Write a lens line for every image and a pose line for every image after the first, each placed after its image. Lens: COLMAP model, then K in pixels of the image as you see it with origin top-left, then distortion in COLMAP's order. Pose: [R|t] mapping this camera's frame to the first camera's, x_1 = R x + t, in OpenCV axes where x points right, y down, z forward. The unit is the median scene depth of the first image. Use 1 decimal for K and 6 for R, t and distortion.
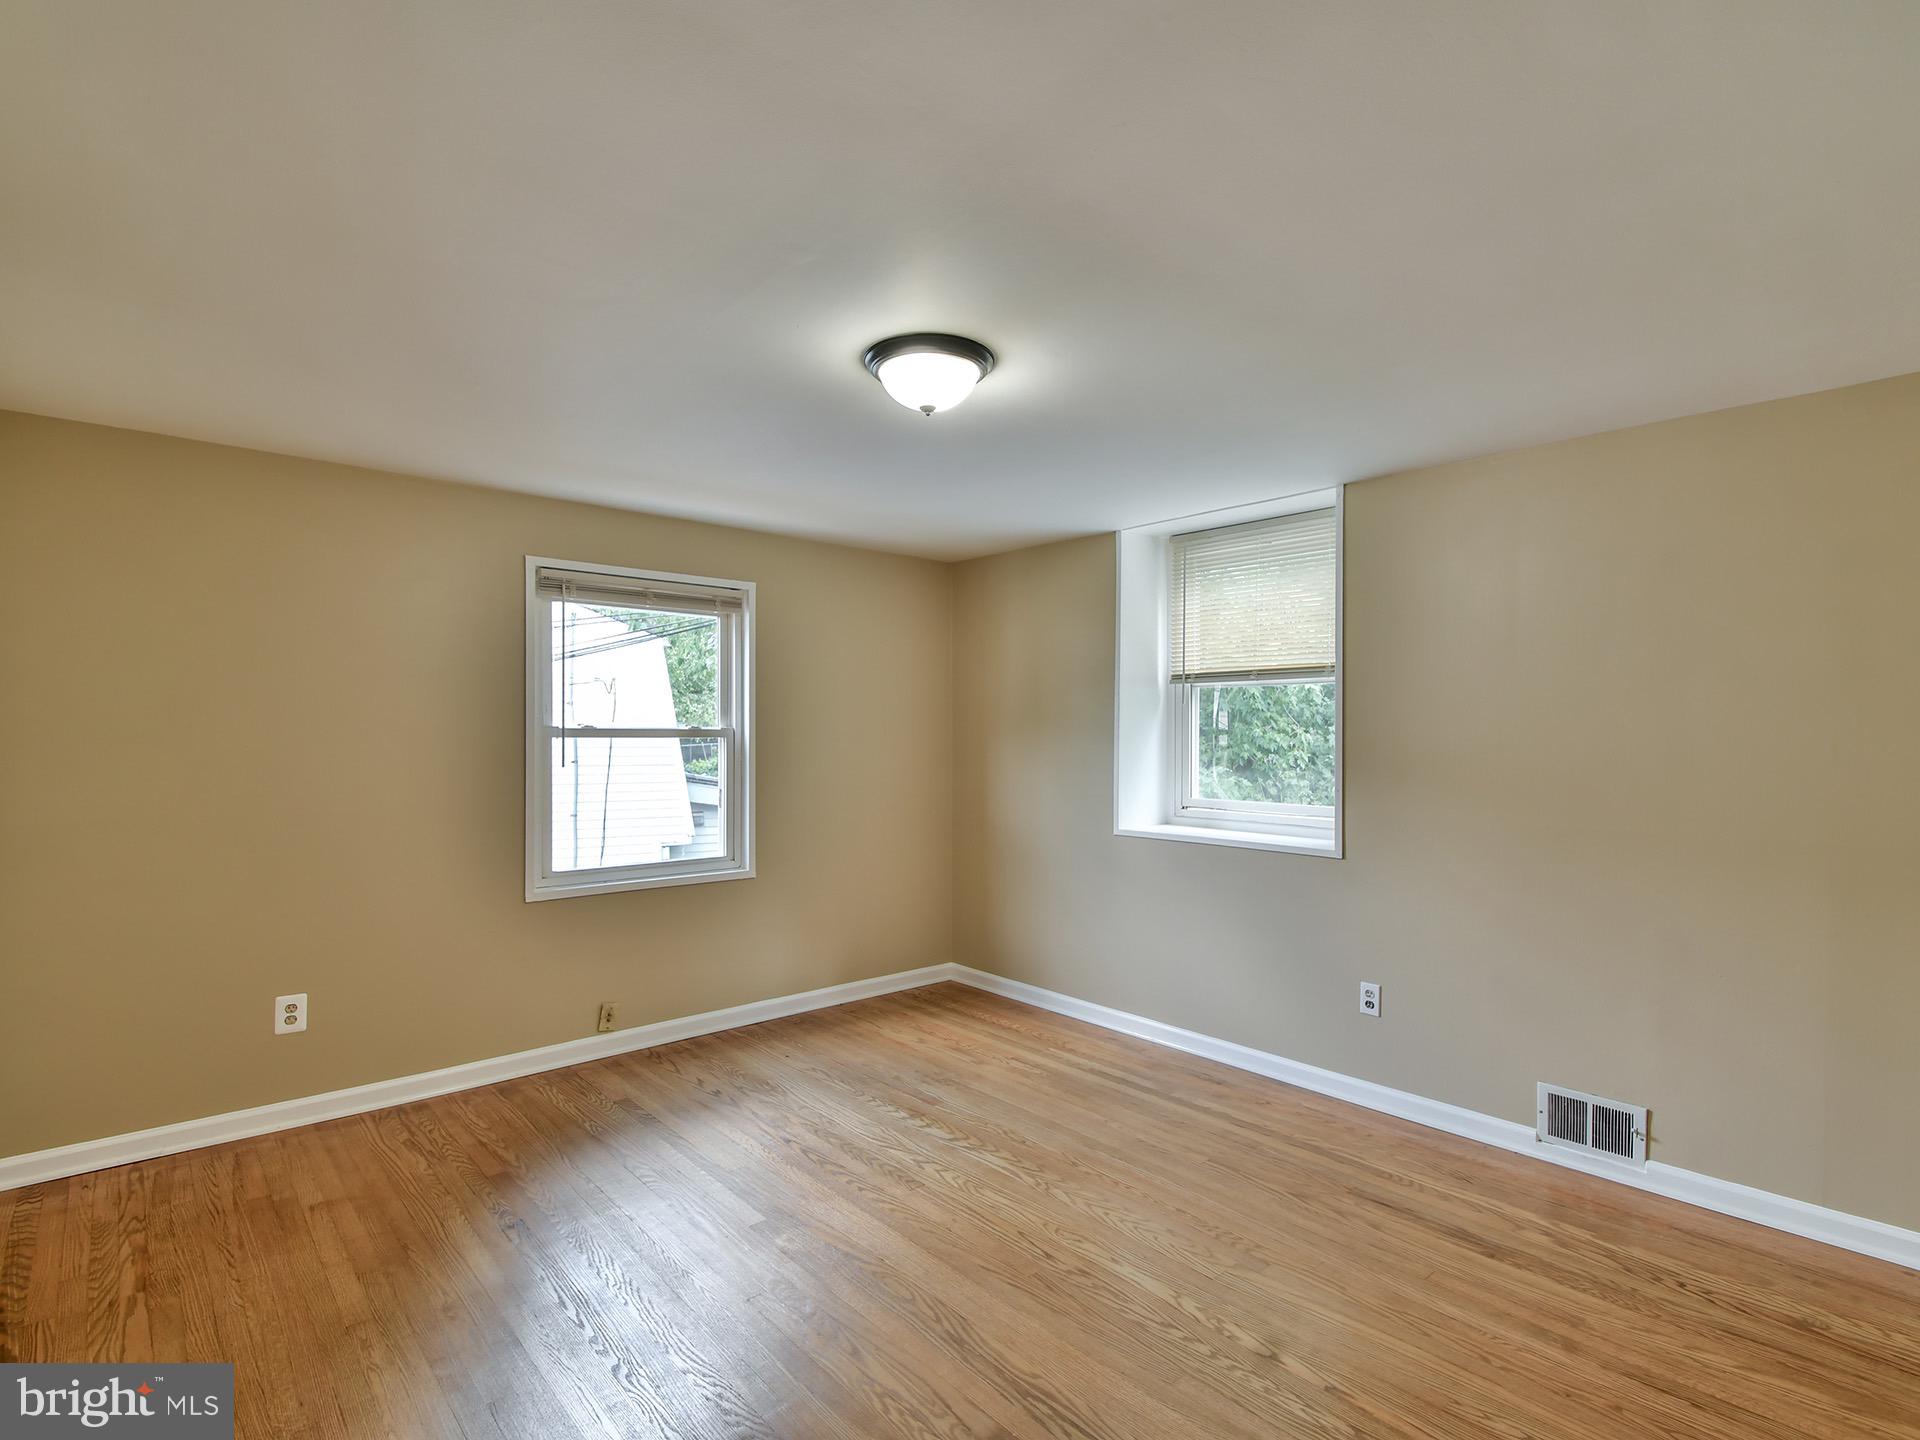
lens RADIAL K [[950.4, 0, 960.0], [0, 950.4, 720.0], [0, 0, 1]] dist [-0.000286, -0.000123]
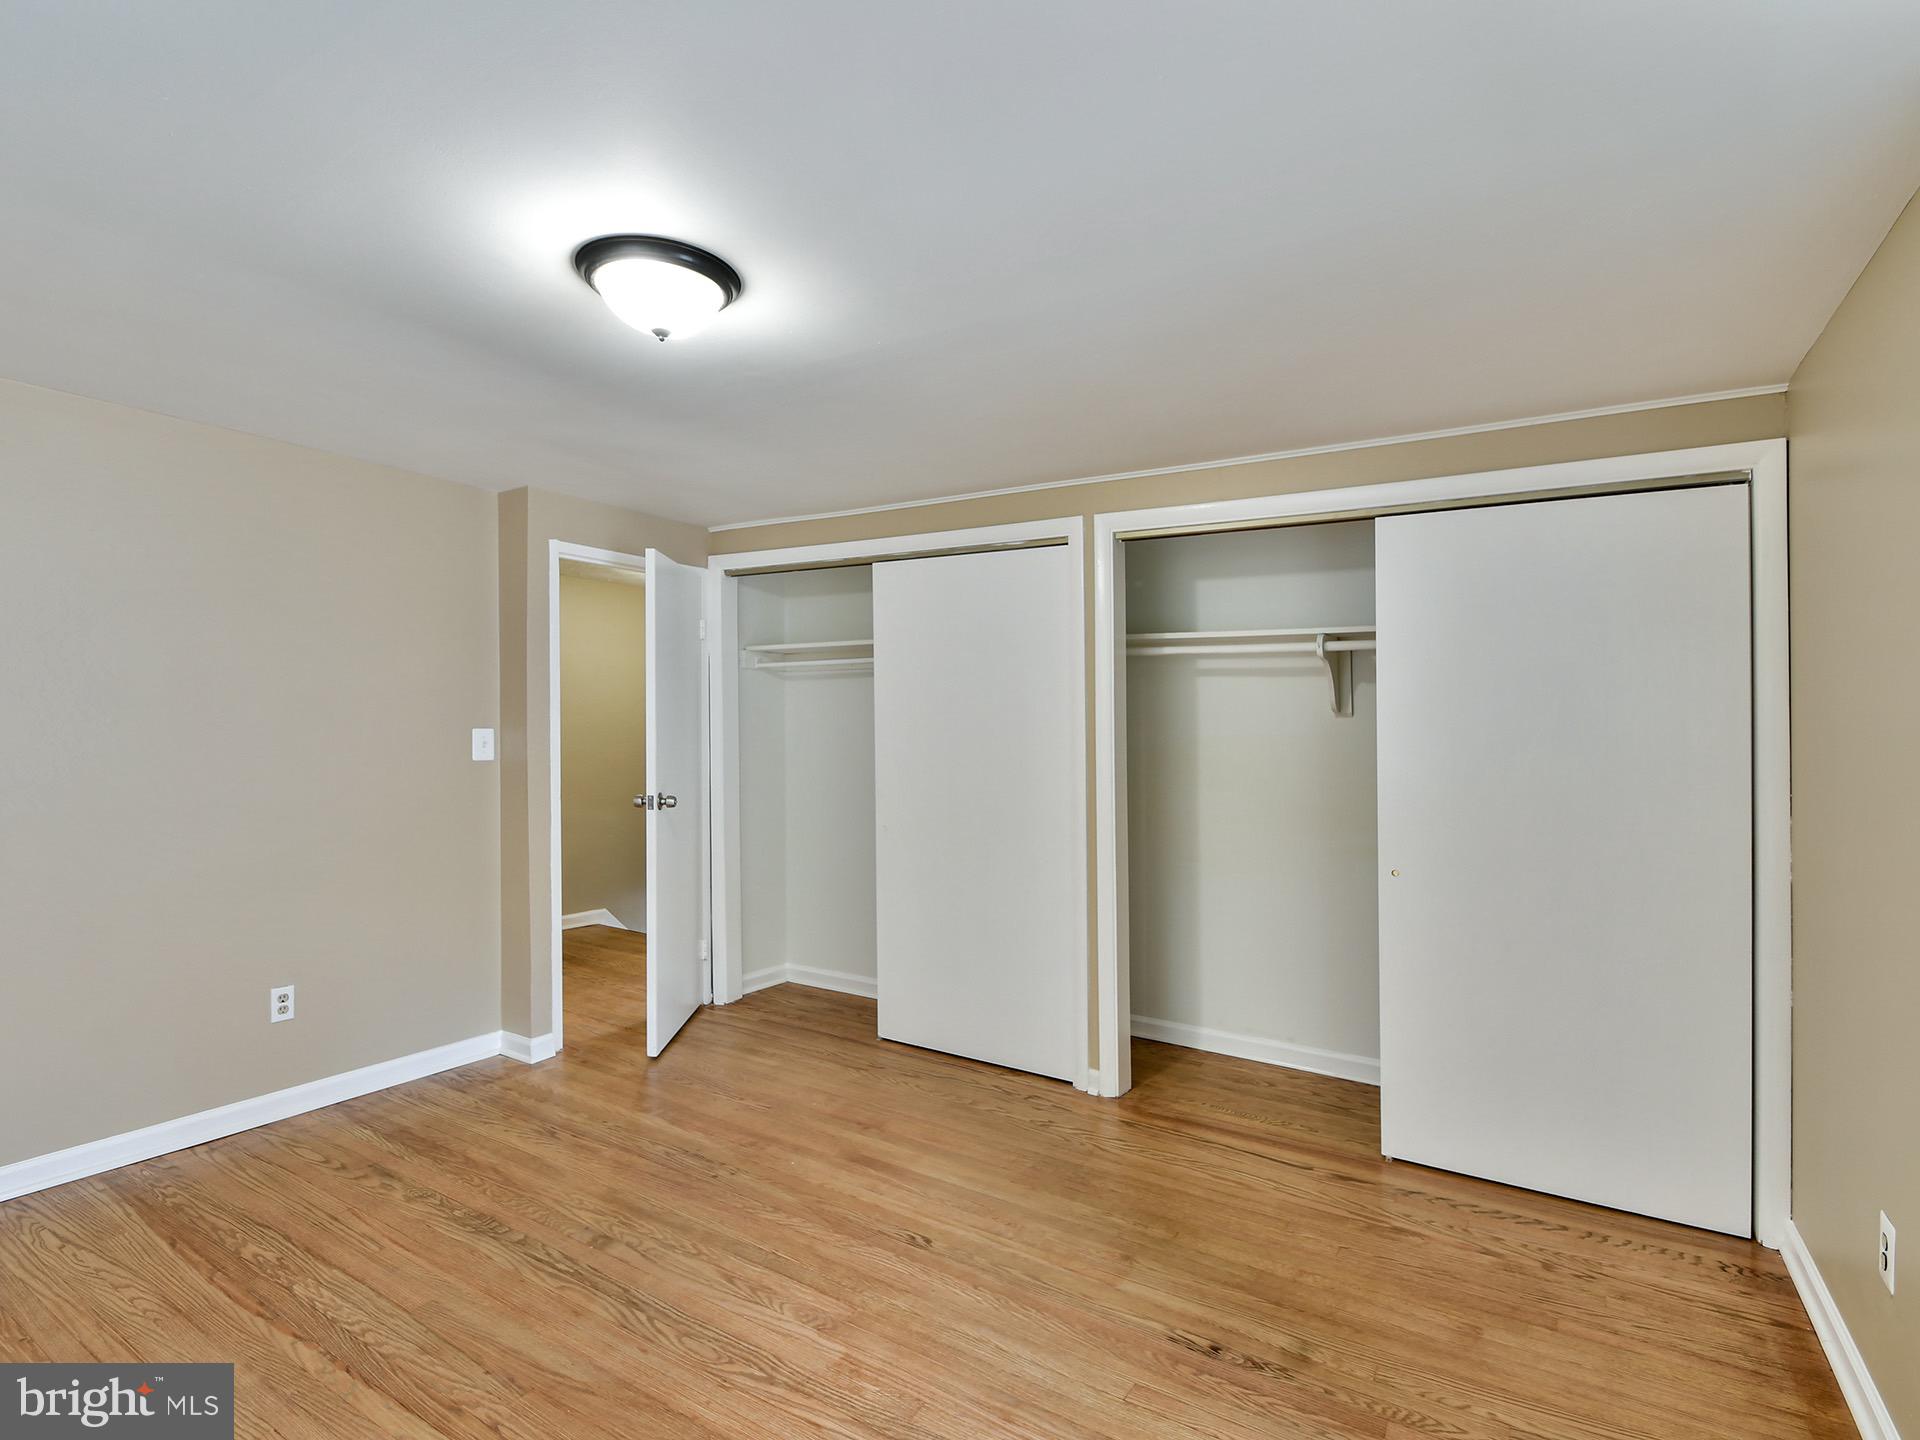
lens RADIAL K [[950.4, 0, 960.0], [0, 950.4, 720.0], [0, 0, 1]] dist [-0.000286, -0.000123]
pose [[-0.959604, -0.018685, -0.280734, -0.041729], [-0.011249, 0.999543, -0.028074, 0.037154], [0.281130, -0.023782, -0.959375, 2.046859]]
